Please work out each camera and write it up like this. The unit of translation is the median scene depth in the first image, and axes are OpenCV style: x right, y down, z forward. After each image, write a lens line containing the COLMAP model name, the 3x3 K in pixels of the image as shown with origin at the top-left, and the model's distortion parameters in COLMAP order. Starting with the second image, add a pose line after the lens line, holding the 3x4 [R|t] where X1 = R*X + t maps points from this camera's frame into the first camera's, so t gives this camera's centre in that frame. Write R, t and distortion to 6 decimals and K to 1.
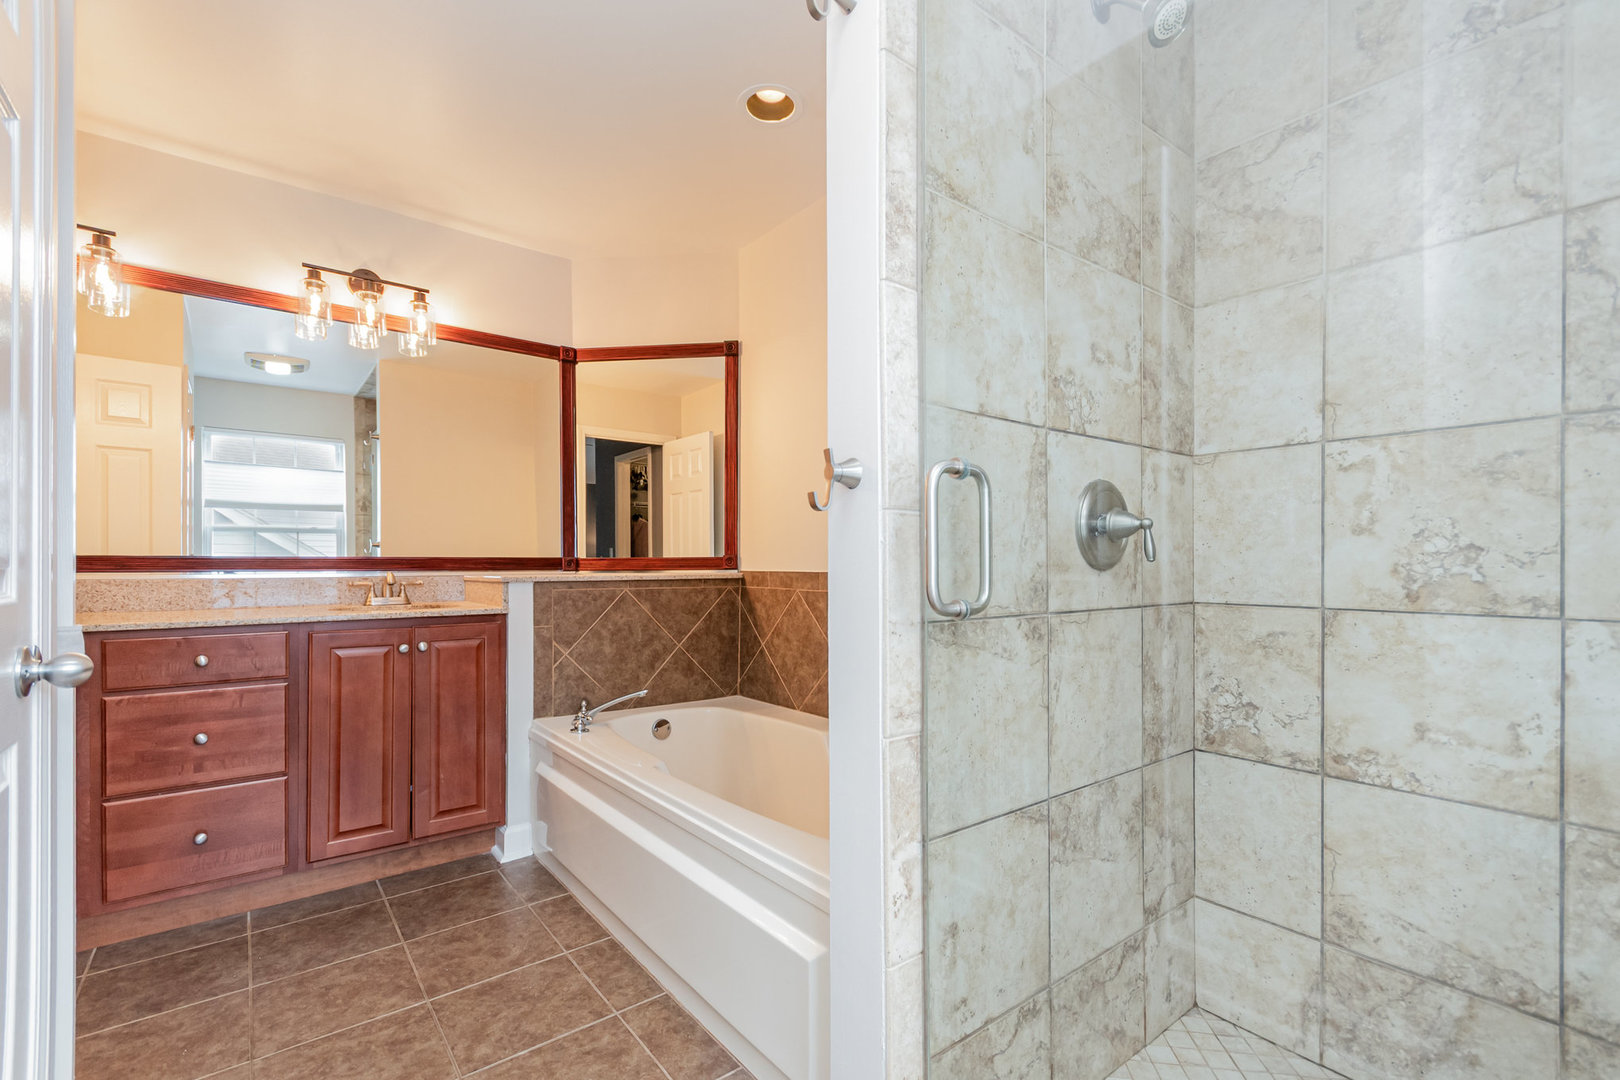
lens RADIAL K [[712.4, 0, 797.1], [0, 712.4, 554.0], [0, 0, 1]] dist [0.009031, -0.001726]
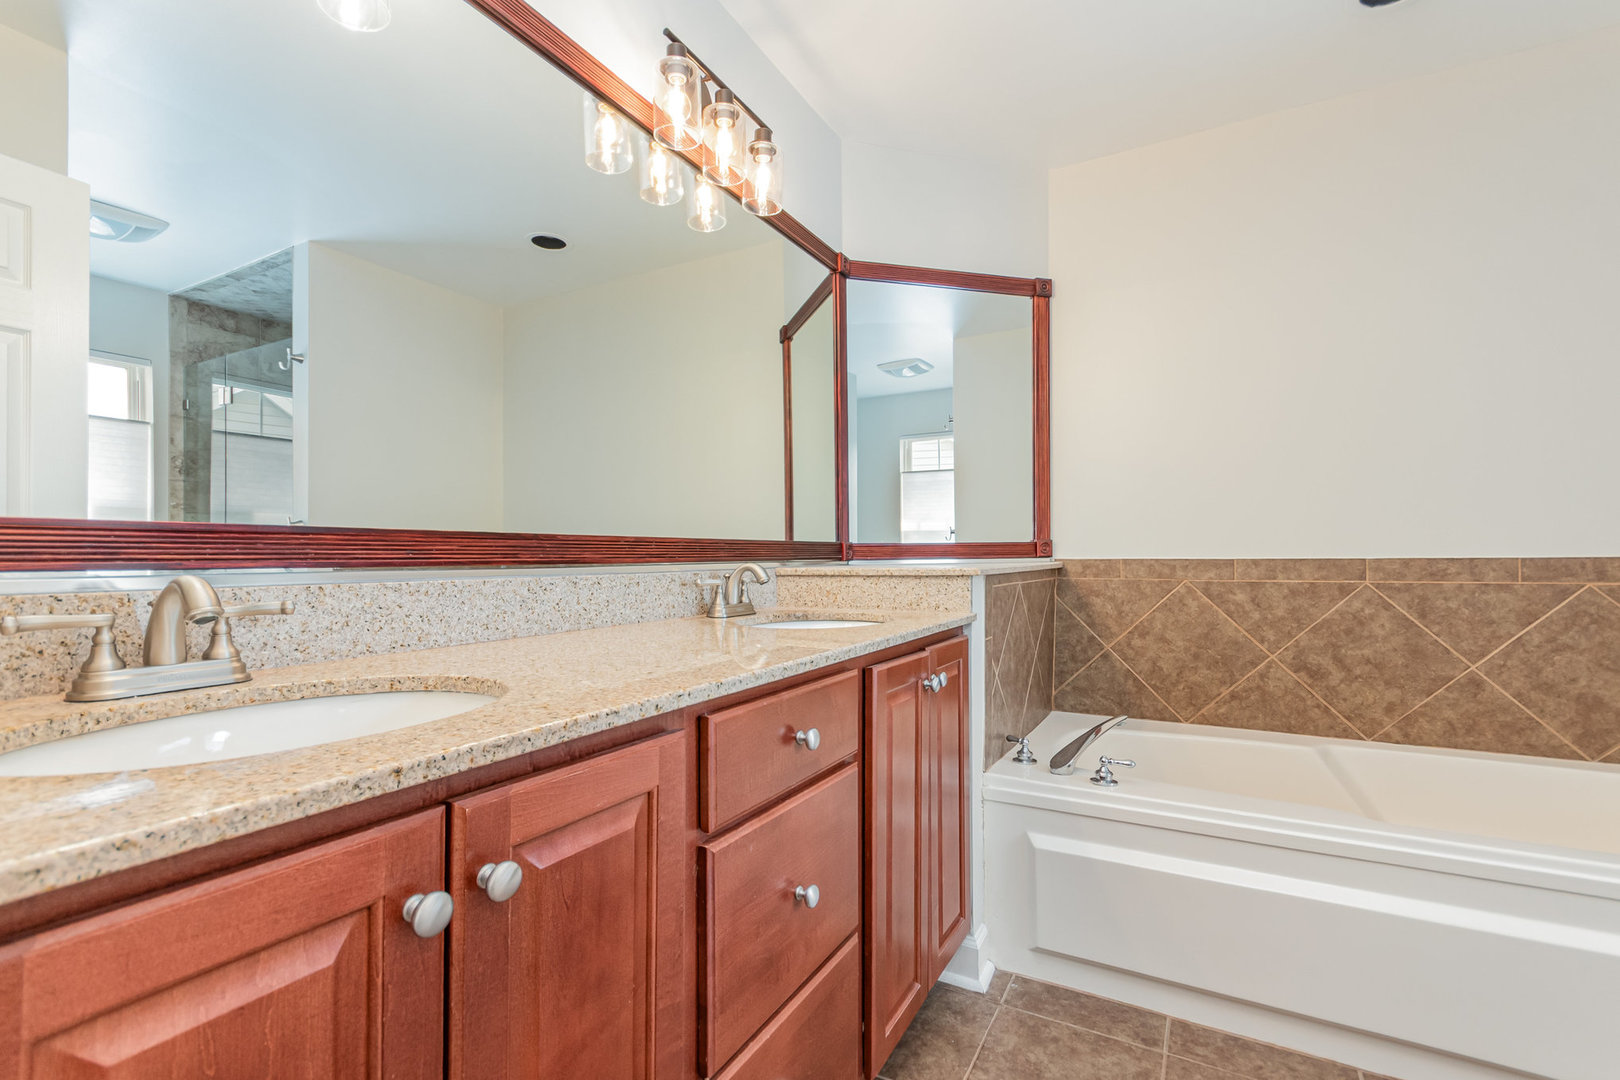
lens RADIAL K [[712.4, 0, 817.1], [0, 712.4, 542.5], [0, 0, 1]] dist [0.009031, -0.001726]
pose [[0.916341, 0.004100, 0.400379, -0.697260], [-0.000725, 0.999963, -0.008581, 0.012163], [-0.400399, 0.007573, 0.916310, 0.374087]]
